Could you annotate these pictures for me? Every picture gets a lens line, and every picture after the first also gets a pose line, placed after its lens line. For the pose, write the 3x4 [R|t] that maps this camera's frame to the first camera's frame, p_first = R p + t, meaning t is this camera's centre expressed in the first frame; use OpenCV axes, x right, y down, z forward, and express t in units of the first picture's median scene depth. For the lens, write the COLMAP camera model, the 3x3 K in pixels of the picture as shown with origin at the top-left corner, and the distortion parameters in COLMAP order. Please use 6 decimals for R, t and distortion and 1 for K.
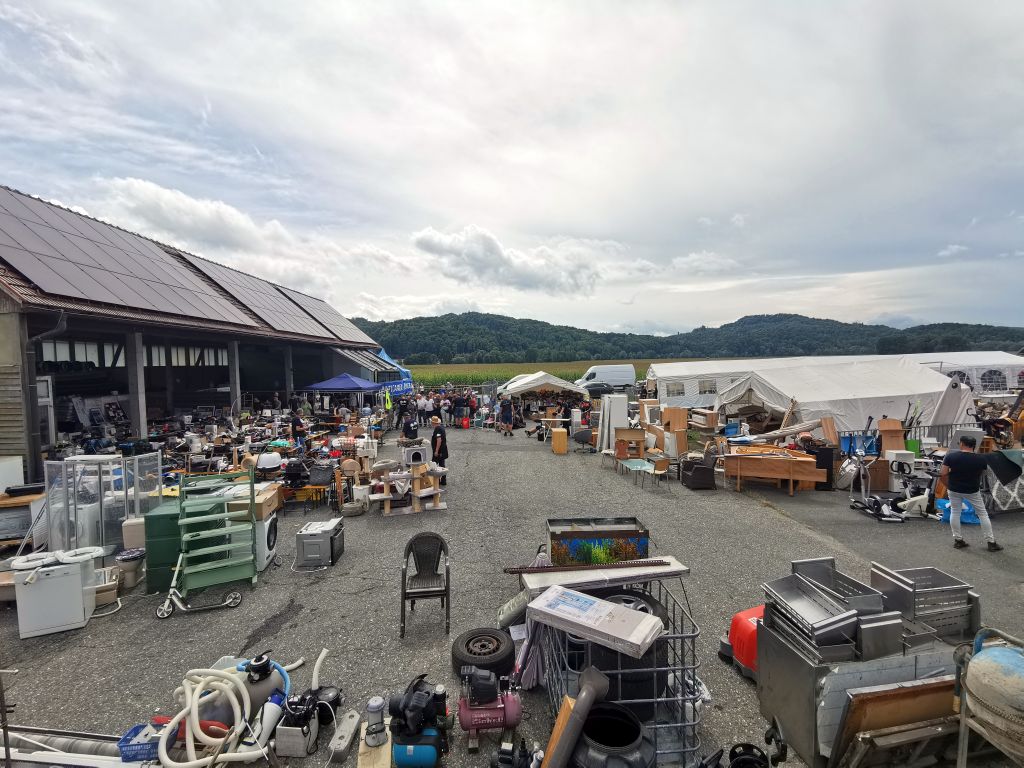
lens RADIAL K [[486.6, 0, 512.0], [0, 486.6, 384.0], [0, 0, 1]] dist [0.038348, -0.014624]
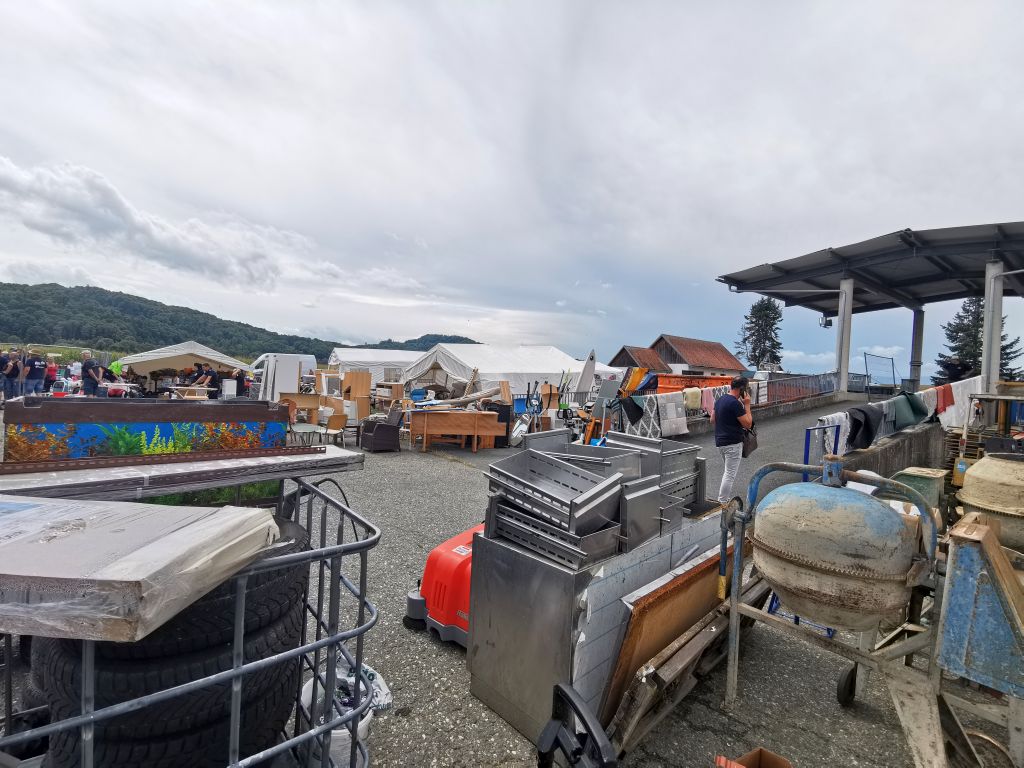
lens RADIAL K [[474.7, 0, 516.5], [0, 474.7, 384.4], [0, 0, 1]] dist [0.022689, -0.012561]
pose [[0.802892, 0.049096, 0.594099, 0.072584], [-0.027667, 0.998598, -0.045134, 0.121300], [-0.595482, 0.019801, 0.803124, 0.191657]]
